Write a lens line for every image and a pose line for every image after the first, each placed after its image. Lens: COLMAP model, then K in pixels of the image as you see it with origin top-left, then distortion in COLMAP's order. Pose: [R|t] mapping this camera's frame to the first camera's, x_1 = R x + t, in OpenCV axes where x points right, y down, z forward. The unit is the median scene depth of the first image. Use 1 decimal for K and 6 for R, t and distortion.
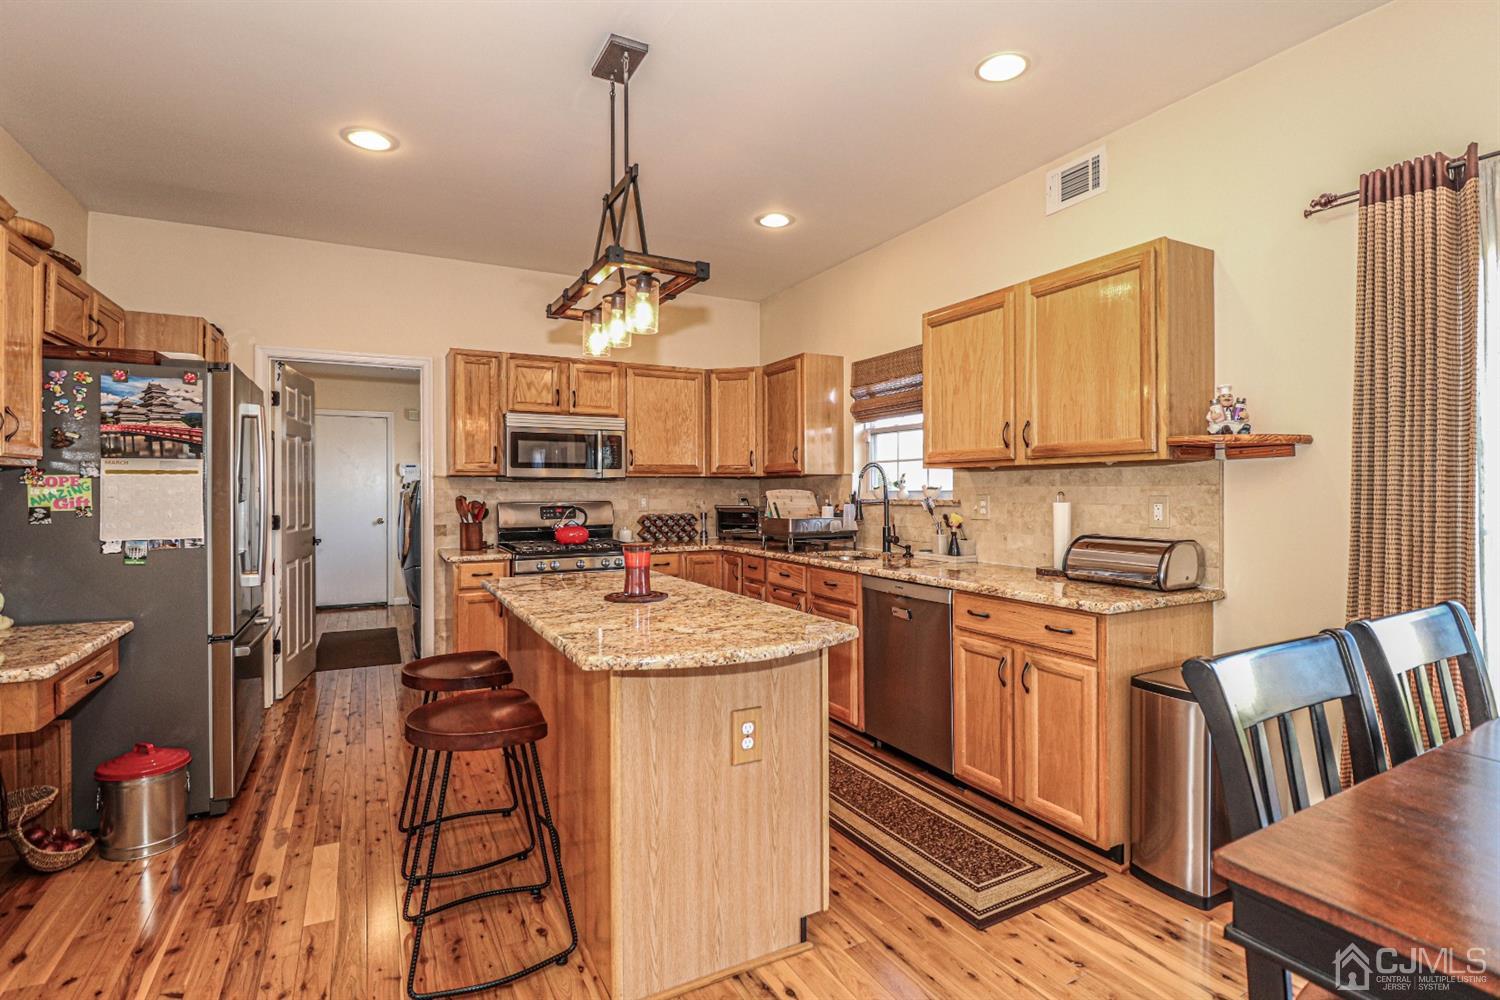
lens RADIAL K [[713.6, 0, 742.0], [0, 713.6, 485.5], [0, 0, 1]] dist [-0.011617, -0.008292]
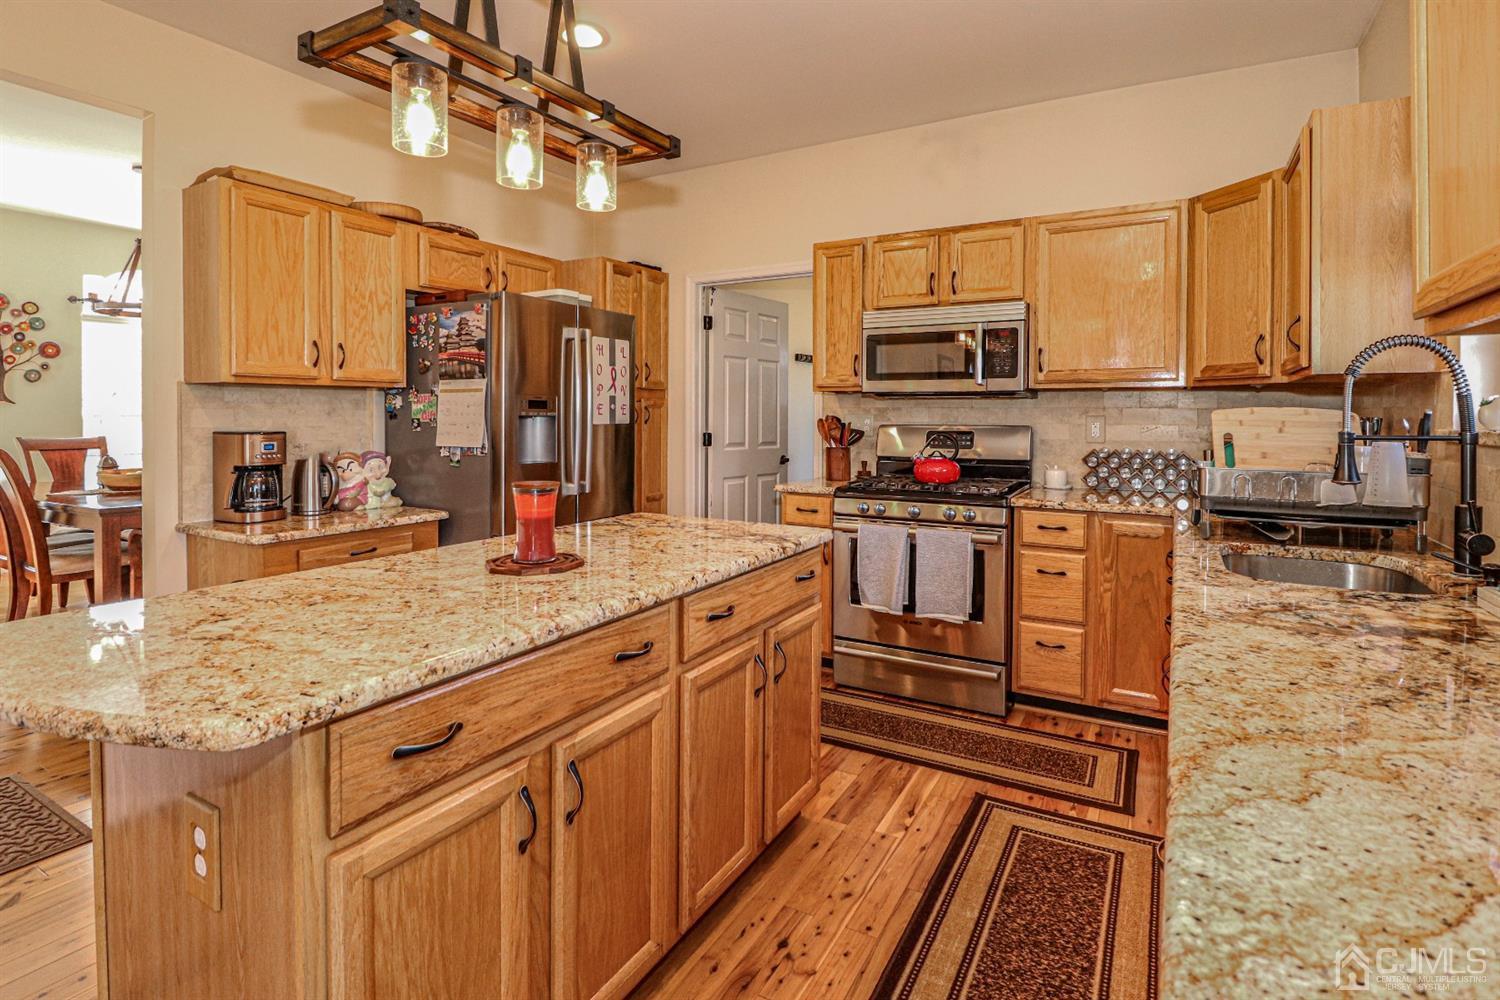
lens RADIAL K [[713.6, 0, 771.1], [0, 713.6, 427.7], [0, 0, 1]] dist [-0.011617, -0.008292]
pose [[0.549133, 0.020902, -0.835473, 0.351430], [-0.001534, 0.999711, 0.024002, 0.010739], [0.835733, -0.011898, 0.549007, 0.583747]]
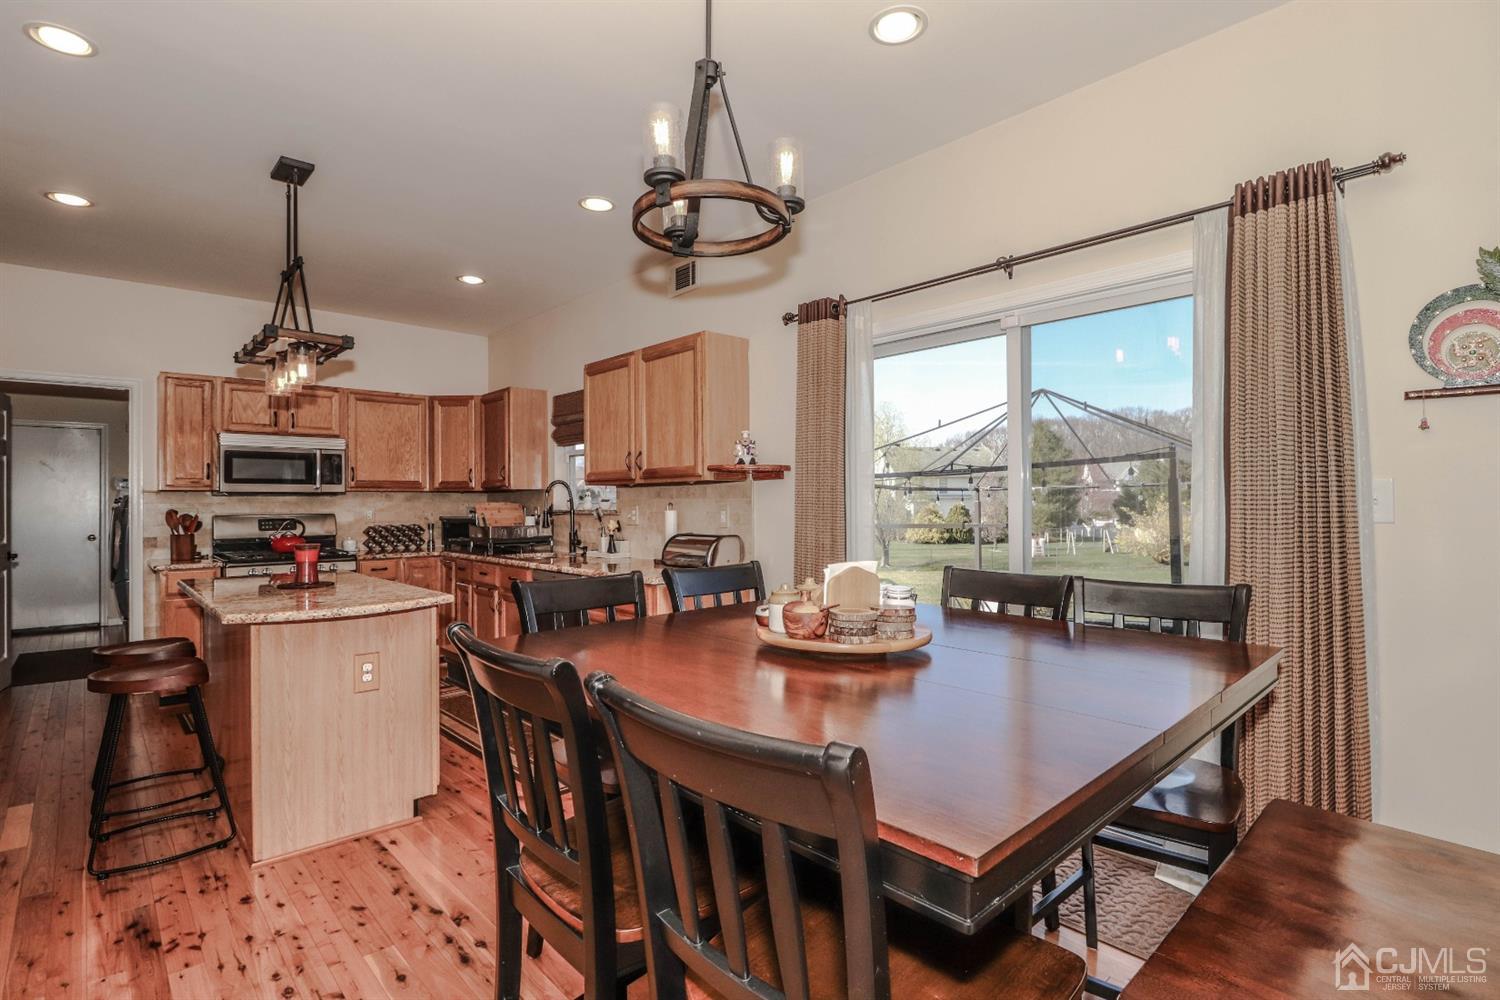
lens RADIAL K [[713.6, 0, 745.1], [0, 713.6, 492.8], [0, 0, 1]] dist [-0.011617, -0.008292]
pose [[0.964046, -0.000804, 0.265733, 0.191086], [0.002970, 0.999966, -0.007752, 0.000333], [-0.265718, 0.008263, 0.964016, -0.311402]]
